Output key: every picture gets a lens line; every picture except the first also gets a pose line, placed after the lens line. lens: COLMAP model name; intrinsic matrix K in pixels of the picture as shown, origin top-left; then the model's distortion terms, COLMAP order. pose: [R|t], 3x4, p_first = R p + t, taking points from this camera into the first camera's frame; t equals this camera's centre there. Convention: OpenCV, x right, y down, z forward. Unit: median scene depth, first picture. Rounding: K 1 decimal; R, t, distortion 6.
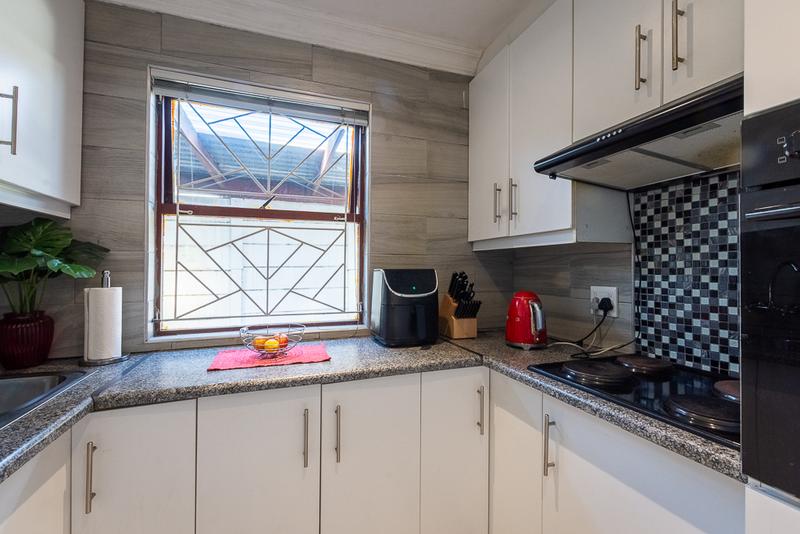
lens RADIAL K [[348.6, 0, 400.5], [0, 348.6, 265.9], [0, 0, 1]] dist [0.004166, -0.002744]
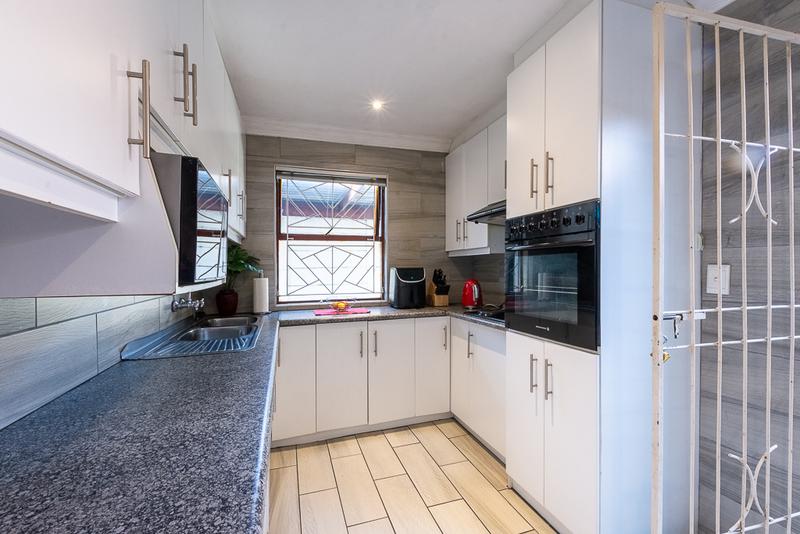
lens RADIAL K [[348.6, 0, 399.1], [0, 348.6, 269.5], [0, 0, 1]] dist [0.004166, -0.002744]
pose [[0.999293, -0.009913, -0.036263, 0.035994], [0.010281, 0.999897, 0.009982, -0.000600], [0.036160, -0.010348, 0.999292, -0.857303]]
